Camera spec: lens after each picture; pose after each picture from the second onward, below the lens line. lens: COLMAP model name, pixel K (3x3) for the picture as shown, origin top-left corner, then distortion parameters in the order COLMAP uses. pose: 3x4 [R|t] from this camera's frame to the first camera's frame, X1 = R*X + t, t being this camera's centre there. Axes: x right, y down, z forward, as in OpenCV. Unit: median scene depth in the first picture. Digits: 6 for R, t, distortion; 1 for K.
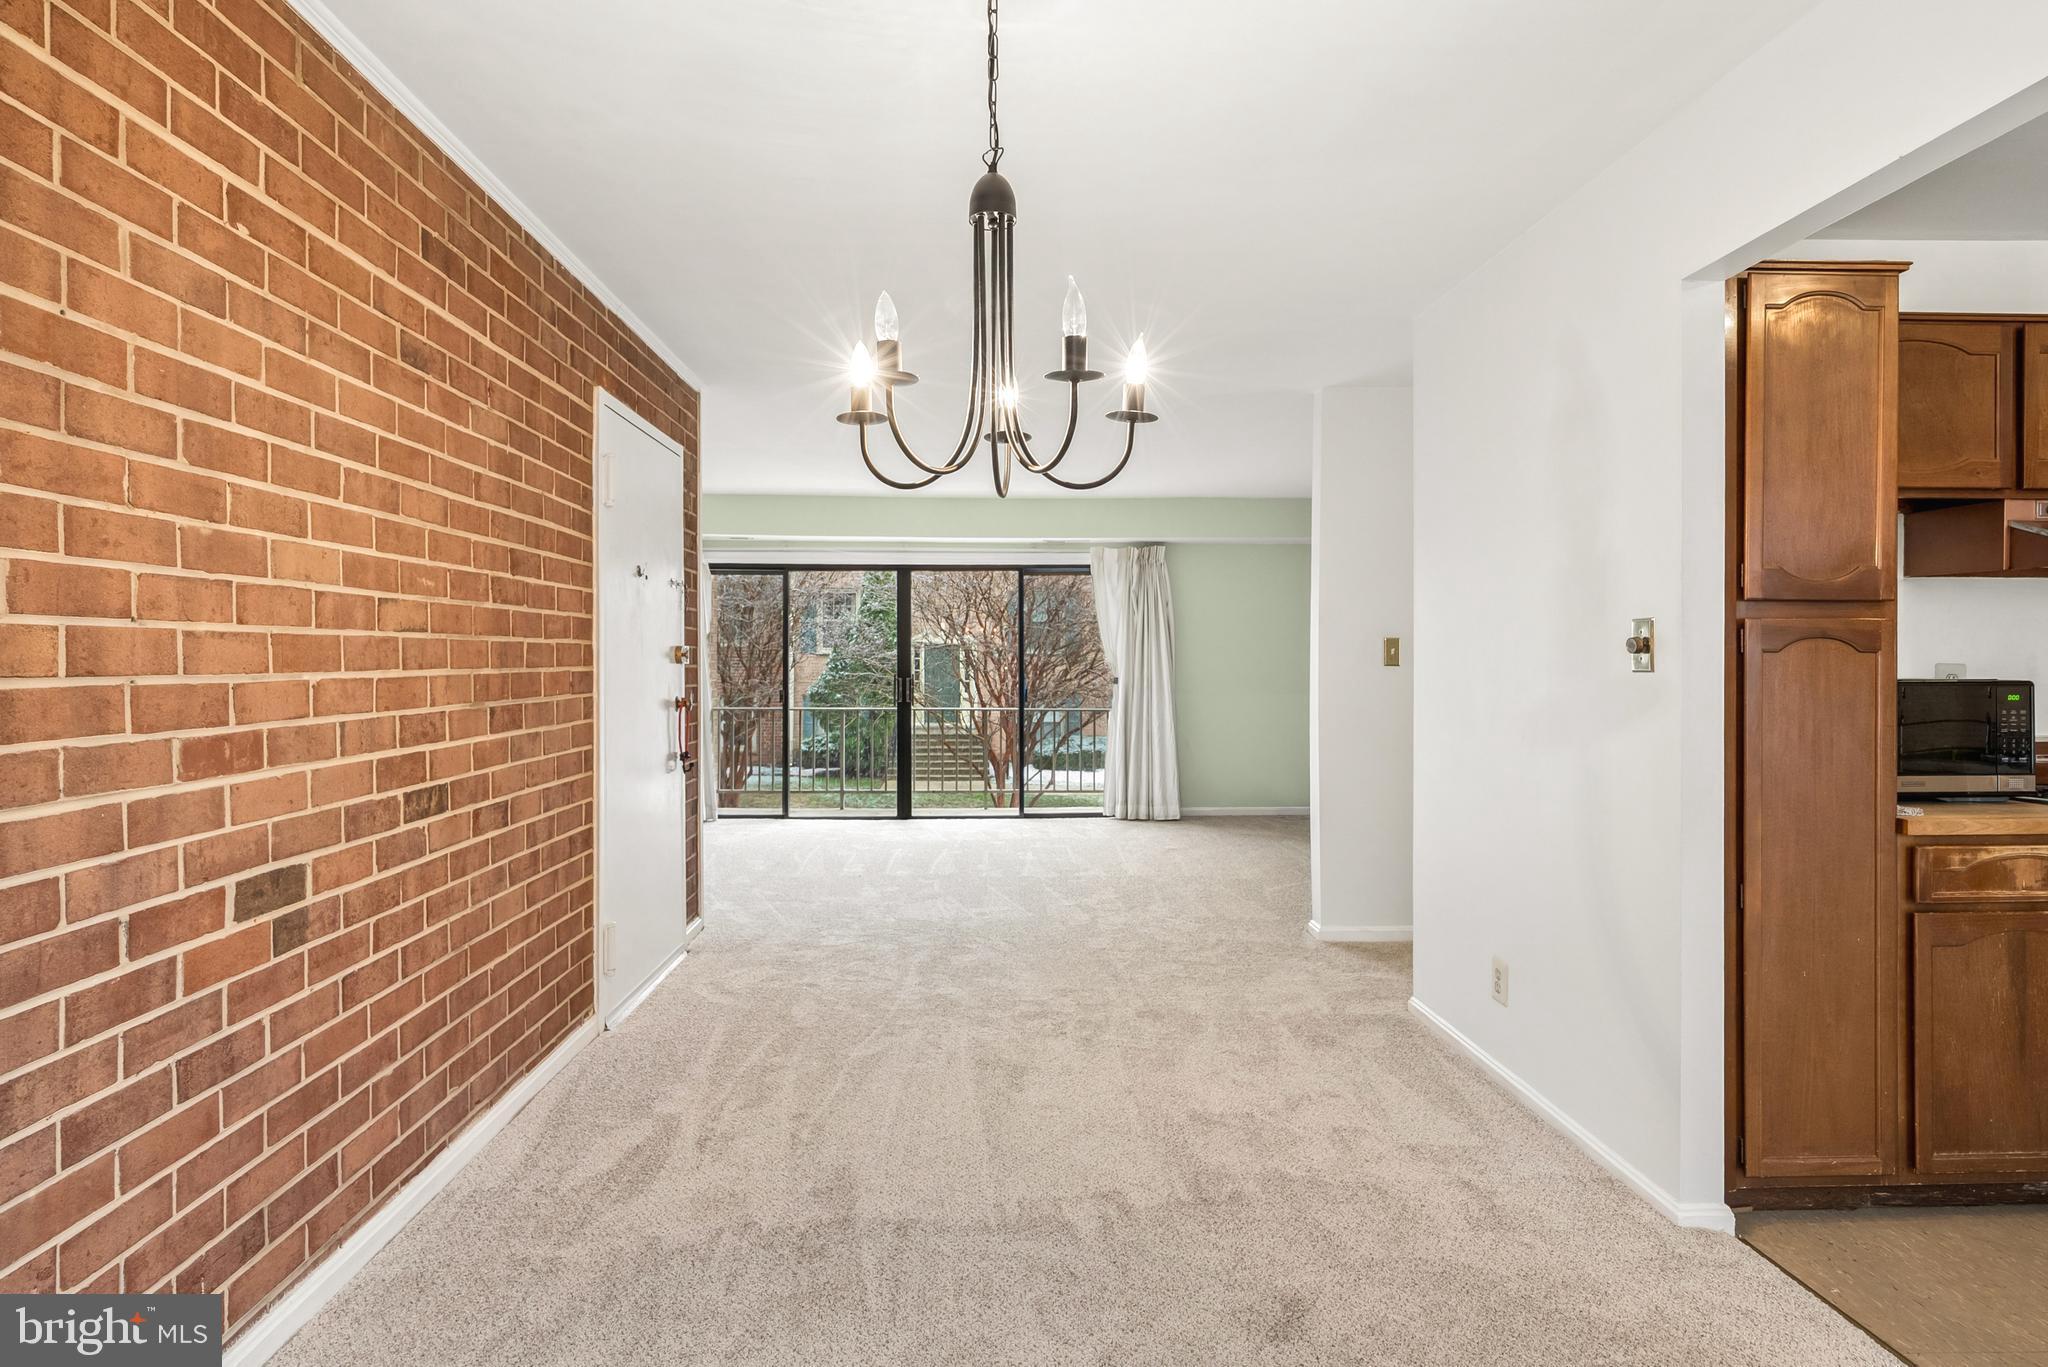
lens RADIAL K [[1056.4, 0, 1030.8], [0, 1056.4, 666.4], [0, 0, 1]] dist [0.000364, 0.000061]
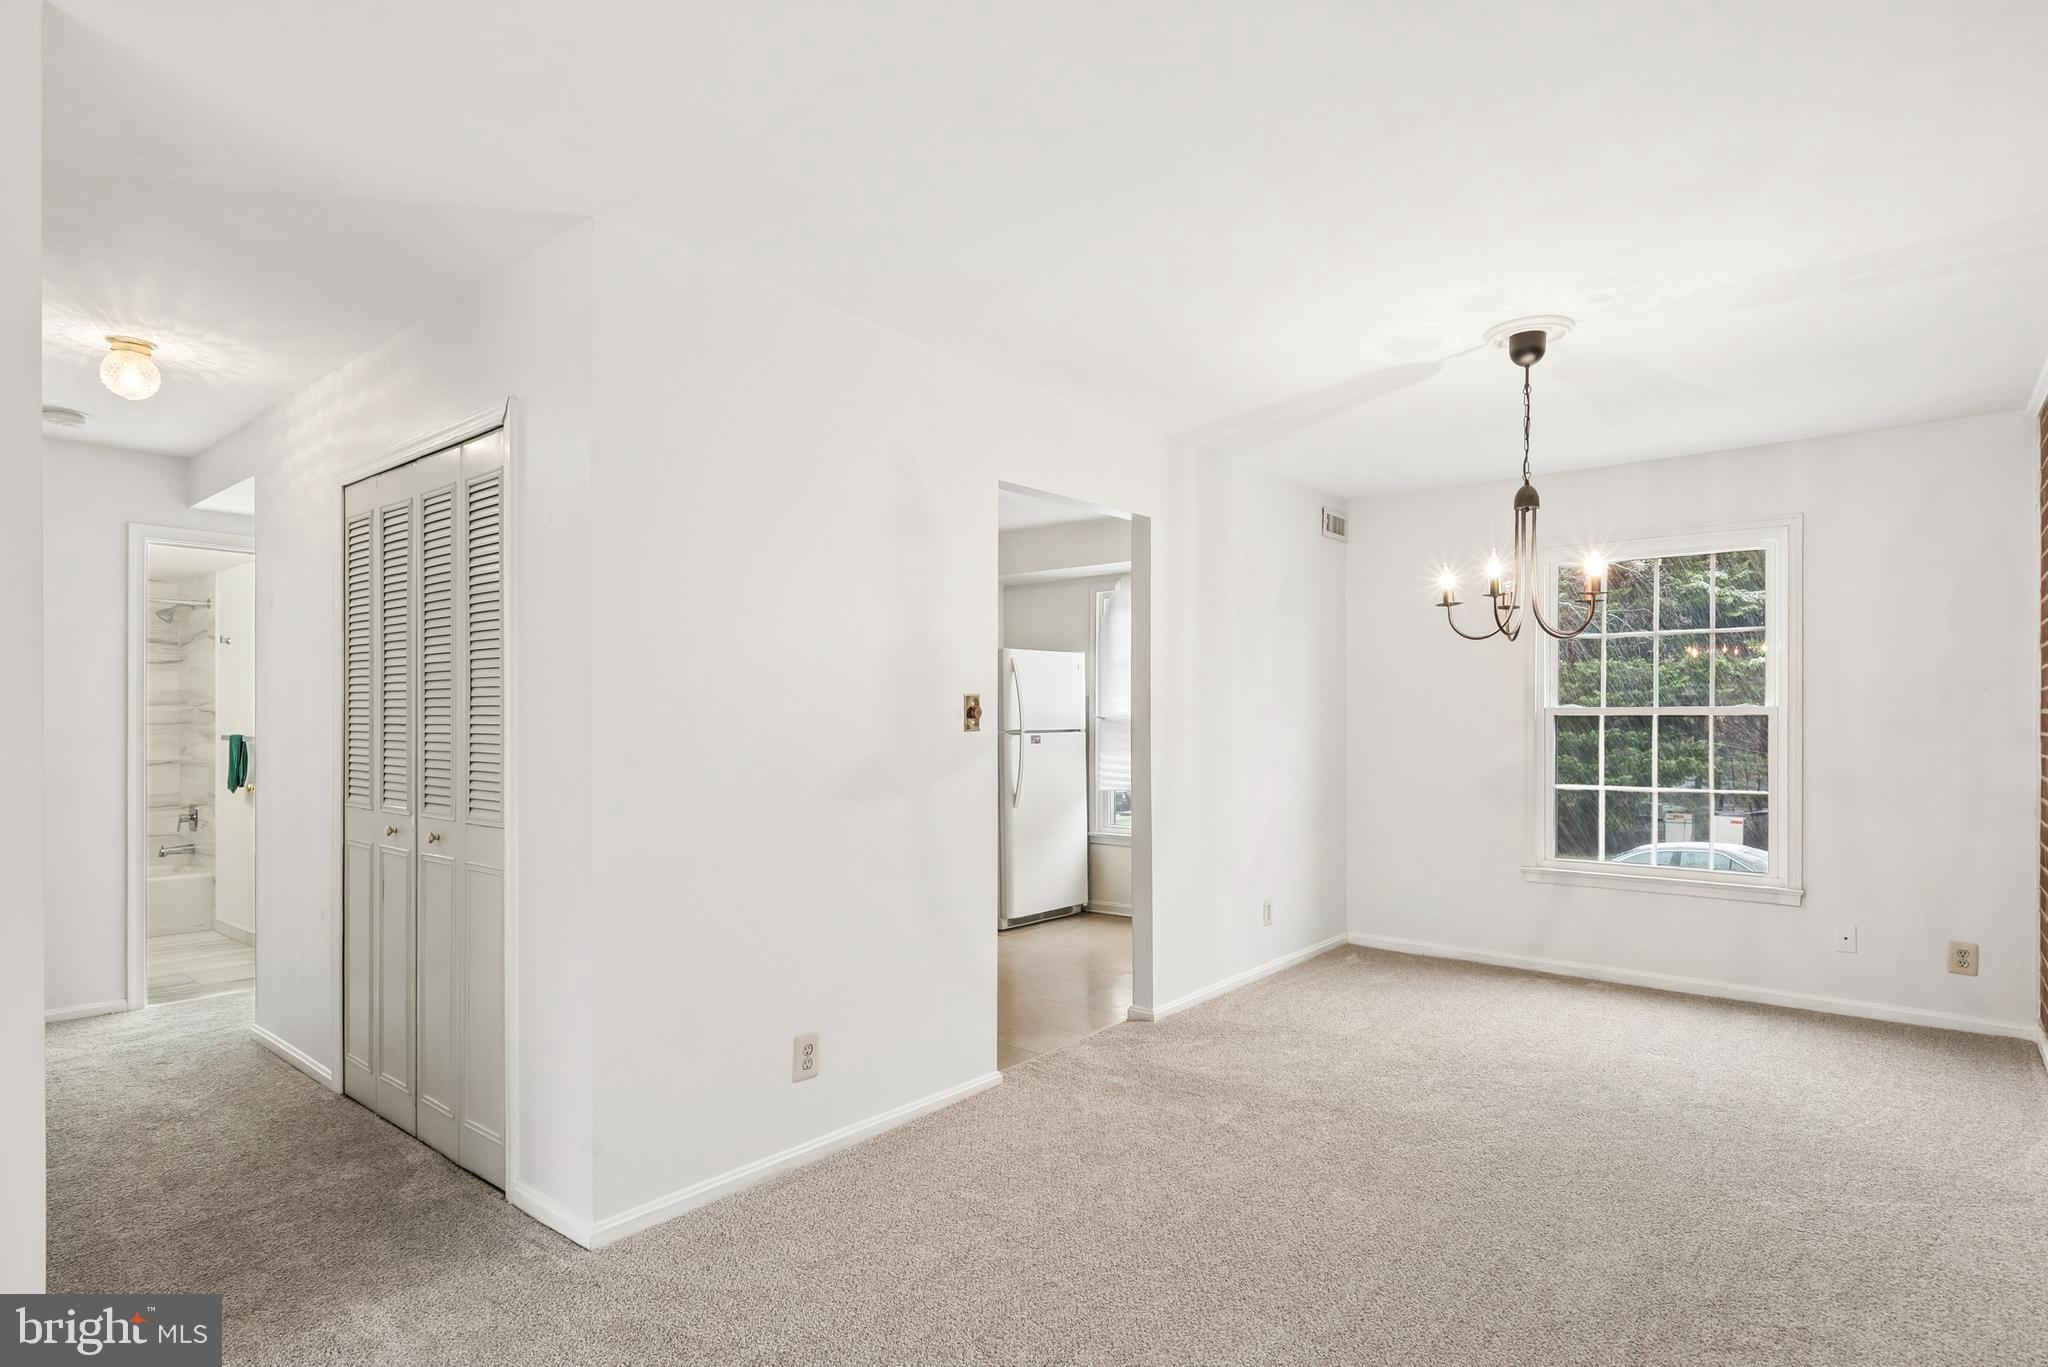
lens RADIAL K [[1070.7, 0, 1035.9], [0, 1070.7, 718.0], [0, 0, 1]] dist [0.002551, 0.000786]
pose [[-0.738686, -0.000180, 0.674049, -0.548860], [0.001810, 0.999996, 0.002252, -0.016750], [-0.674047, 0.002883, -0.738683, 2.382540]]
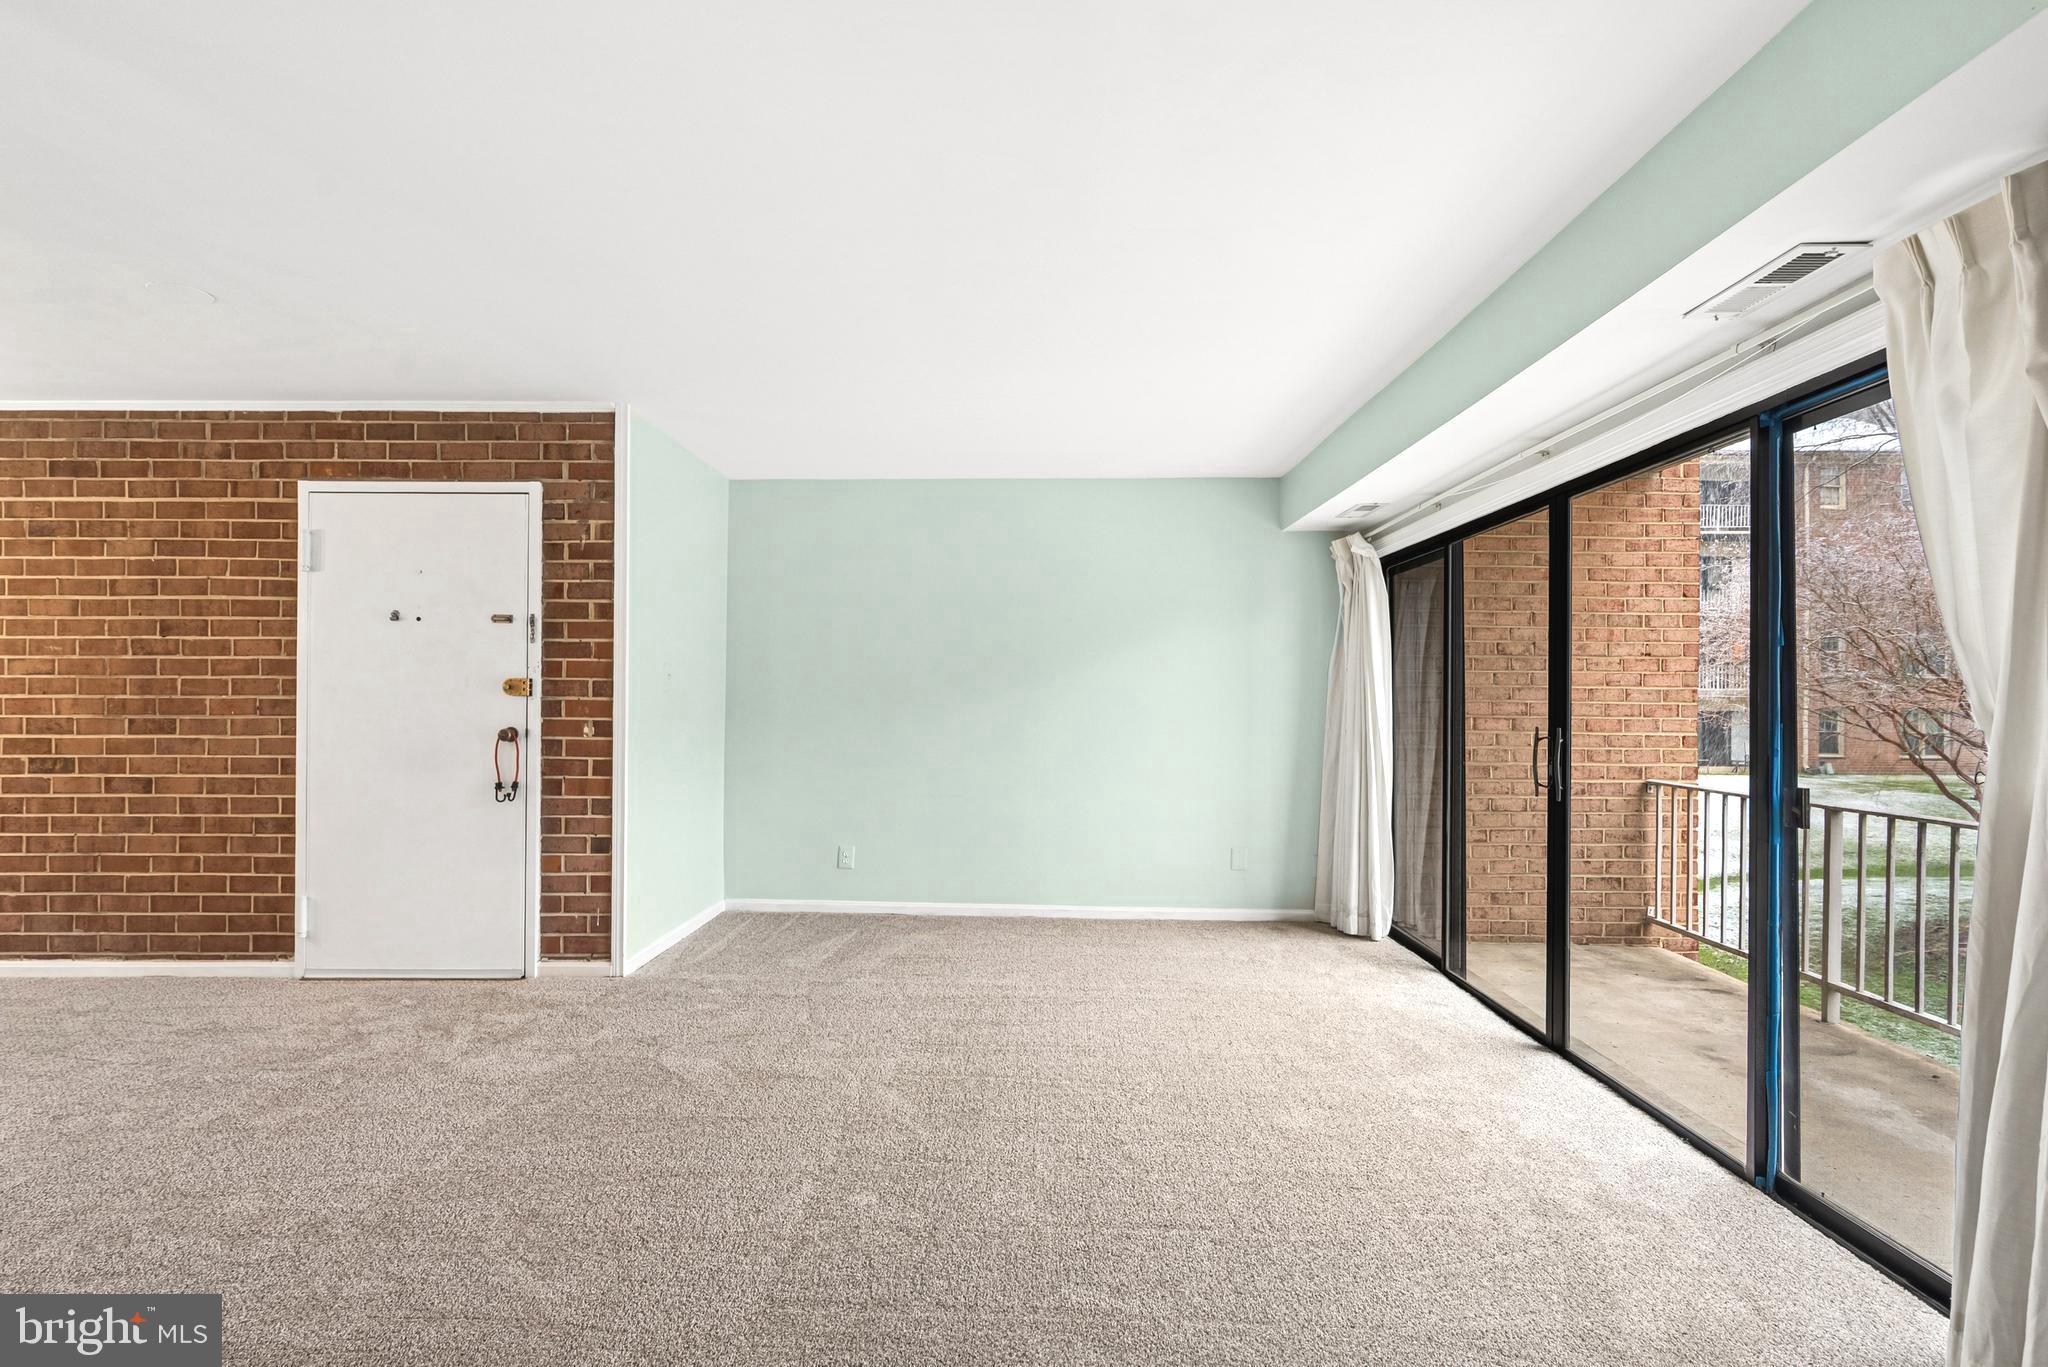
lens RADIAL K [[939.7, 0, 1046.2], [0, 939.7, 698.9], [0, 0, 1]] dist [-0.002743, 0.000950]
pose [[-0.042845, -0.003910, -0.999074, 1.172057], [-0.011699, 0.999926, -0.003412, -0.004962], [0.999013, 0.011542, -0.042888, 3.270481]]
